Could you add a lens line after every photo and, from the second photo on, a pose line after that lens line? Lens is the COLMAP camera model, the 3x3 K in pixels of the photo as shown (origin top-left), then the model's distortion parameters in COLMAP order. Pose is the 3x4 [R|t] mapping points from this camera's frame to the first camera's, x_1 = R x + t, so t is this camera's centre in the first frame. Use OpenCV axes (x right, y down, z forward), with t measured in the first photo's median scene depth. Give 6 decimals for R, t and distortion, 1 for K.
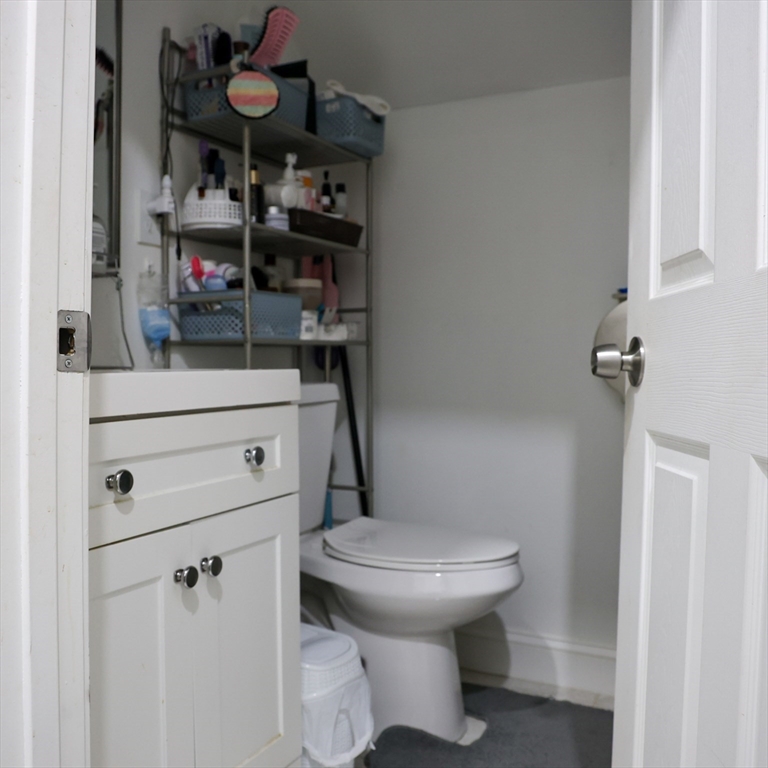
lens RADIAL K [[786.4, 0, 384.0], [0, 786.4, 384.0], [0, 0, 1]] dist [-0.065842, 0.001547]
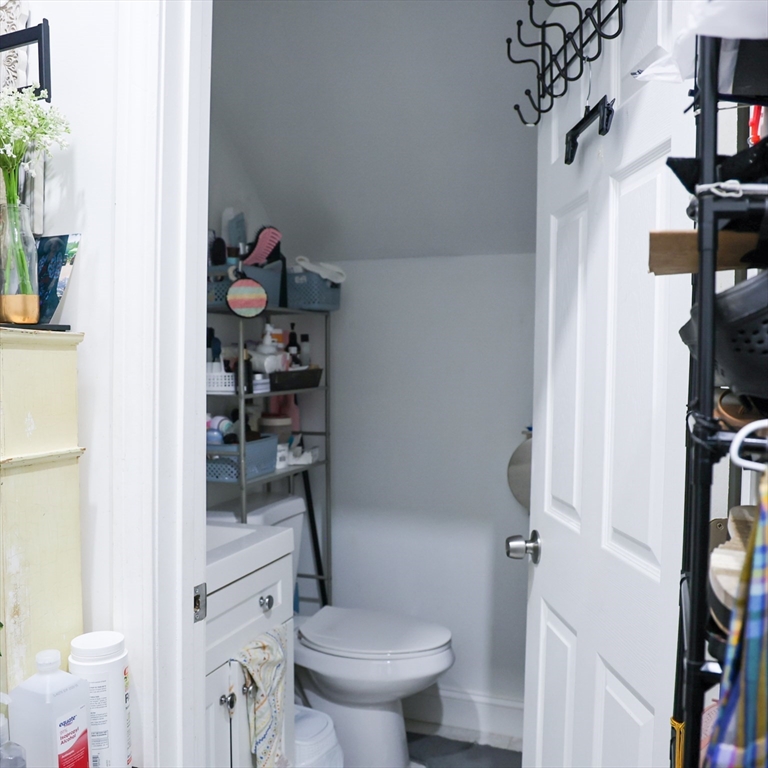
lens RADIAL K [[786.4, 0, 384.0], [0, 786.4, 384.0], [0, 0, 1]] dist [-0.065842, 0.001547]
pose [[0.994176, -0.005470, 0.107626, -0.075751], [0.005040, 0.999978, 0.004263, -0.212517], [-0.107647, -0.003696, 0.994182, -0.277252]]
